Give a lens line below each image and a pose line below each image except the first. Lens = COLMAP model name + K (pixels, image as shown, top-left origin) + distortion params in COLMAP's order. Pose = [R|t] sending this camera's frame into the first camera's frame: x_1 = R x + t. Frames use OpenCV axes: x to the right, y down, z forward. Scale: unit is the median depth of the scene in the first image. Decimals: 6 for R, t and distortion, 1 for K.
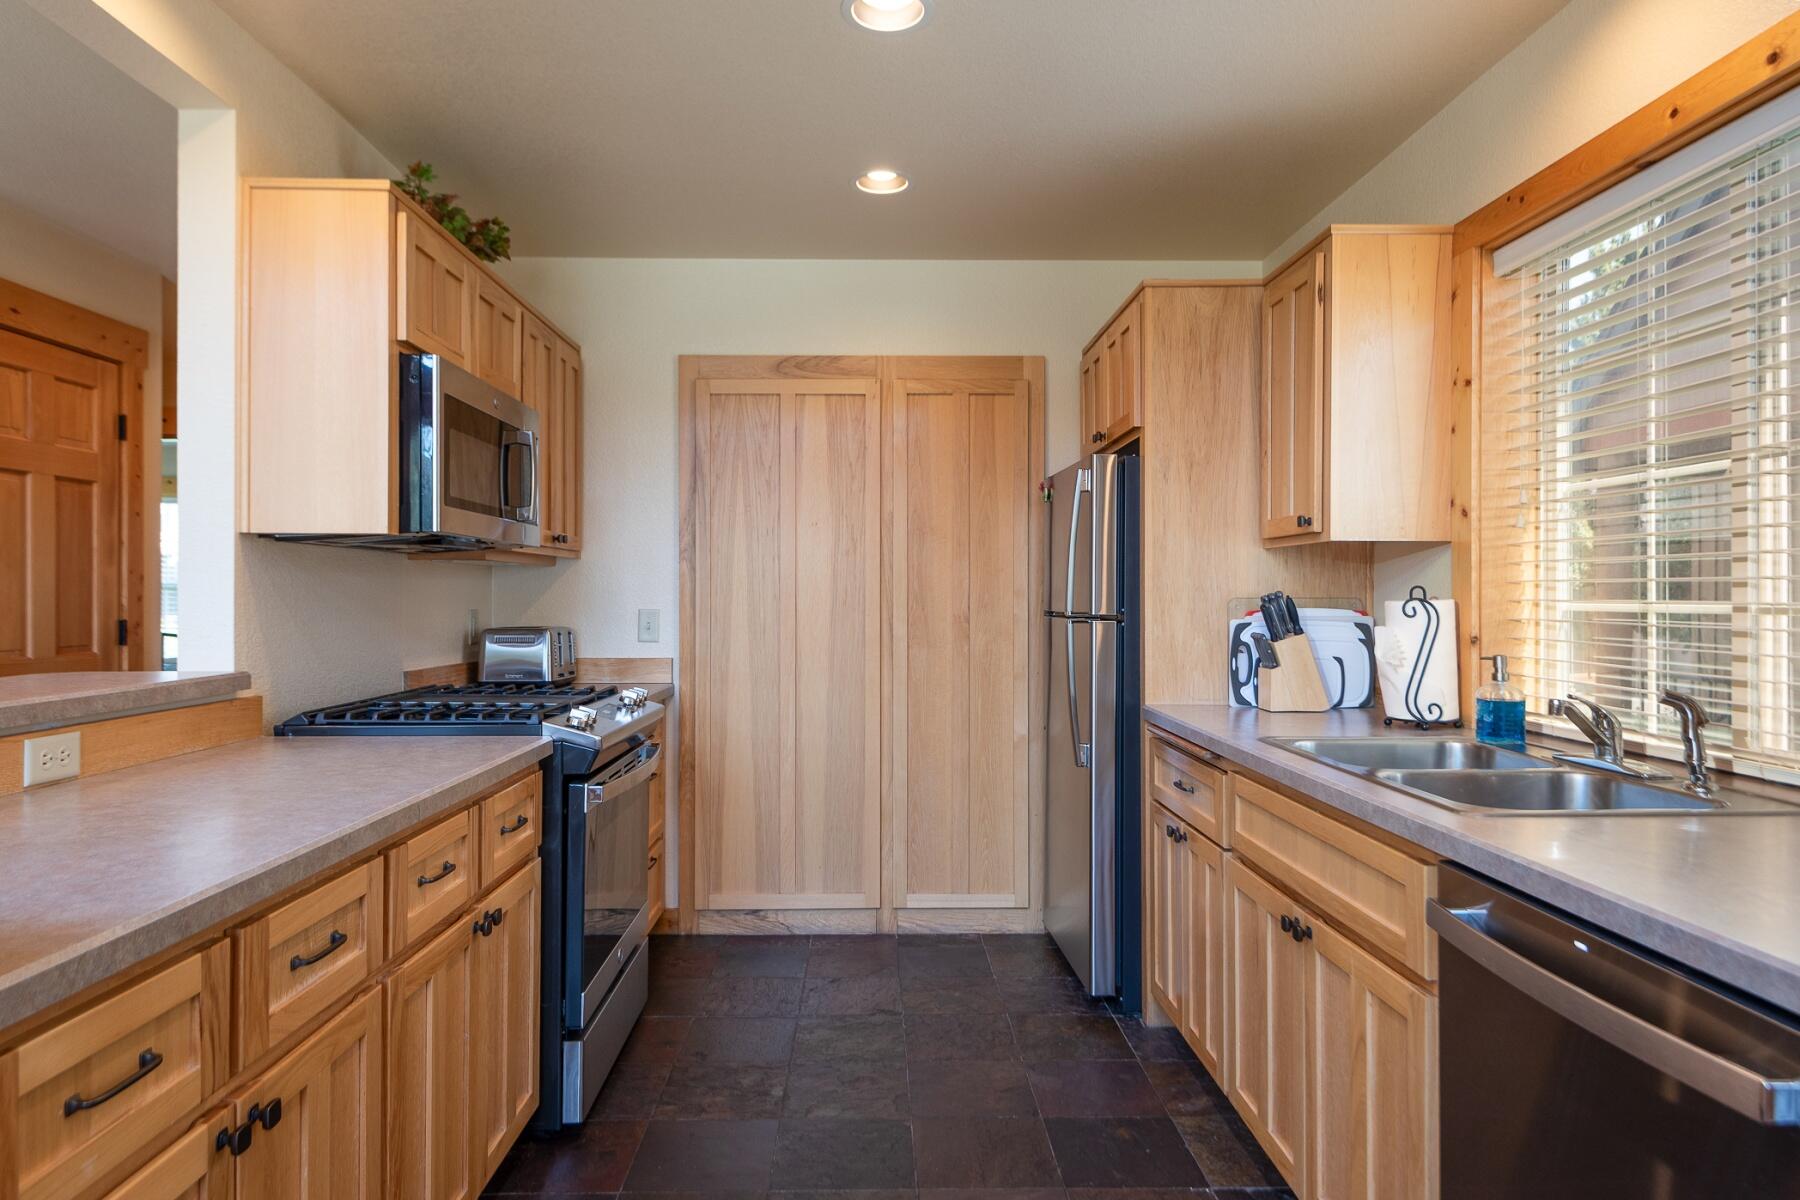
lens RADIAL K [[1072.9, 0, 899.8], [0, 1072.9, 595.8], [0, 0, 1]] dist [0.010454, 0.000440]
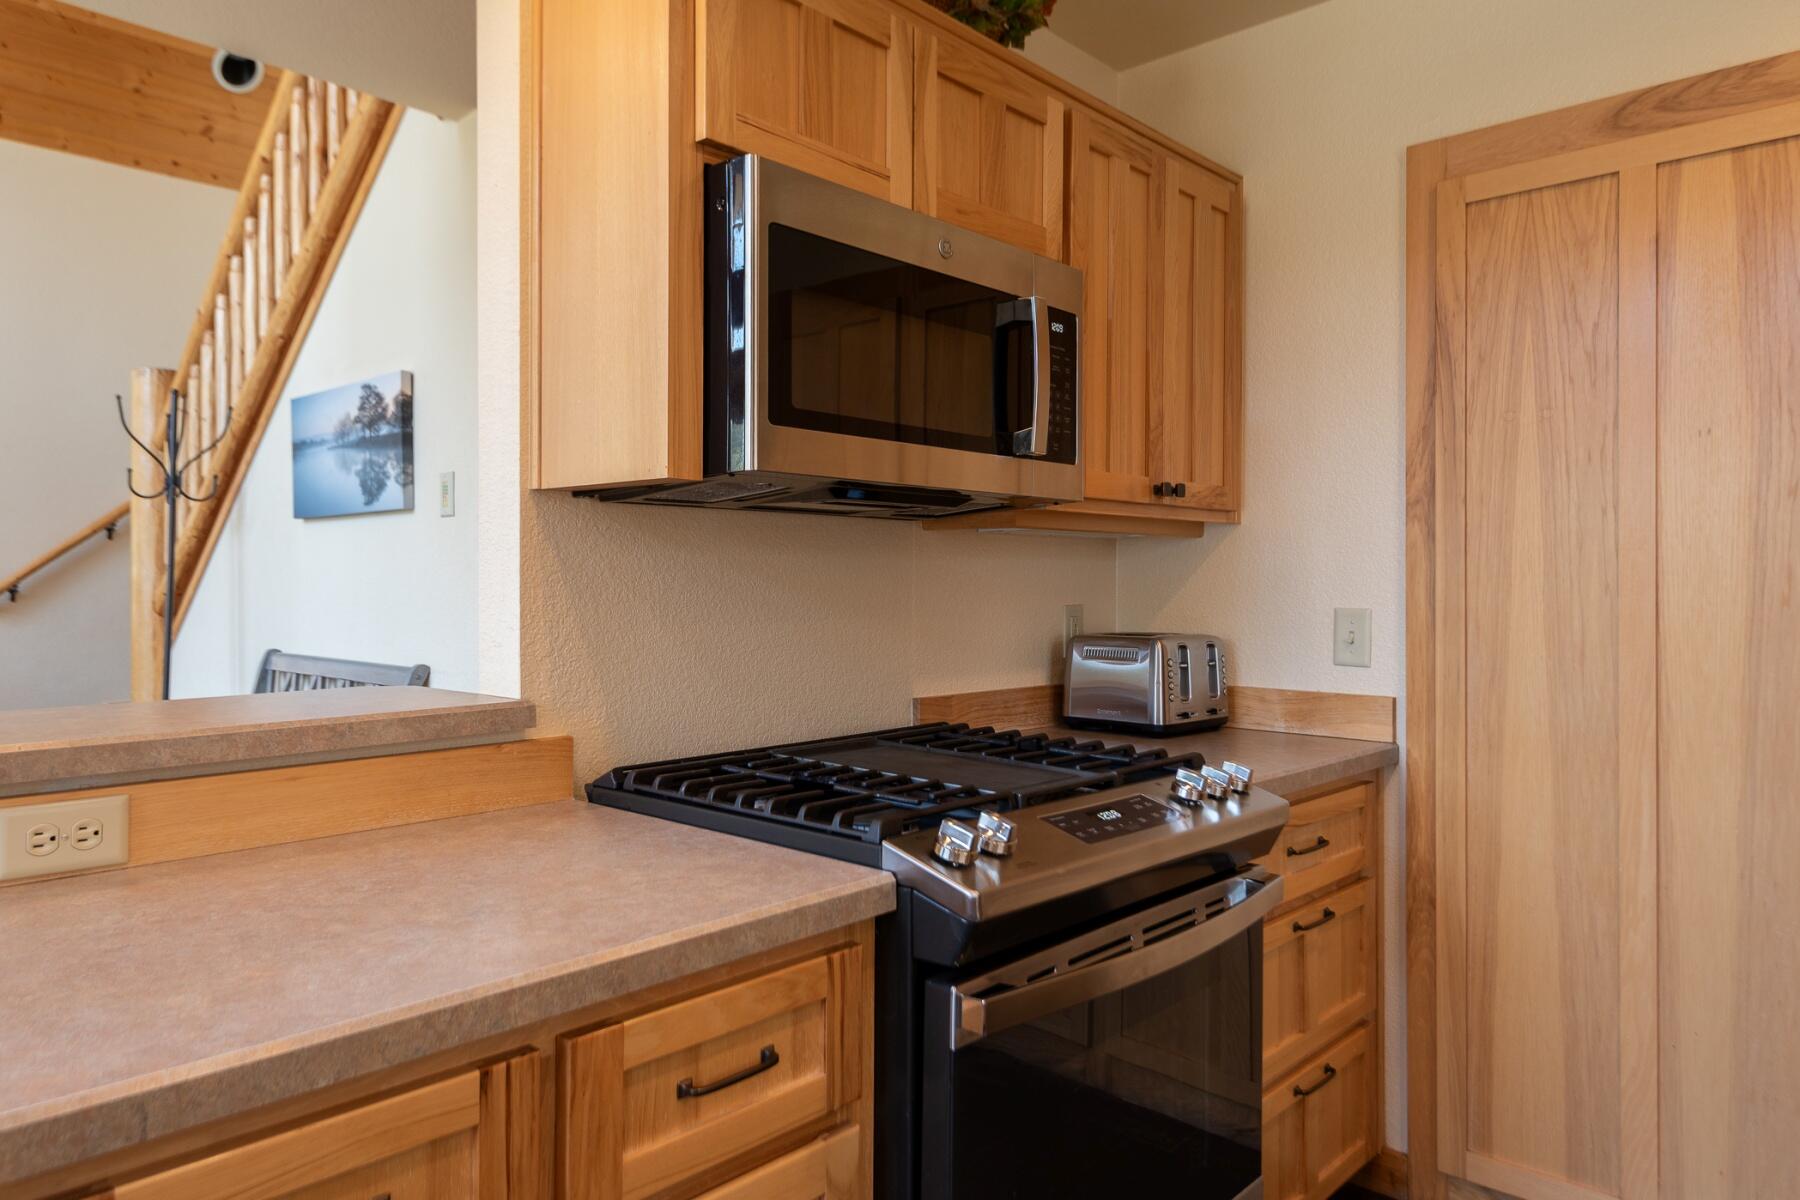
lens RADIAL K [[1184.3, 0, 881.3], [0, 1184.3, 574.9], [0, 0, 1]] dist [0.020390, -0.009306]
pose [[0.711168, -0.002531, -0.703017, 0.031007], [-0.001524, 0.999986, -0.005143, -0.001519], [0.703020, 0.004729, 0.711154, 0.380378]]
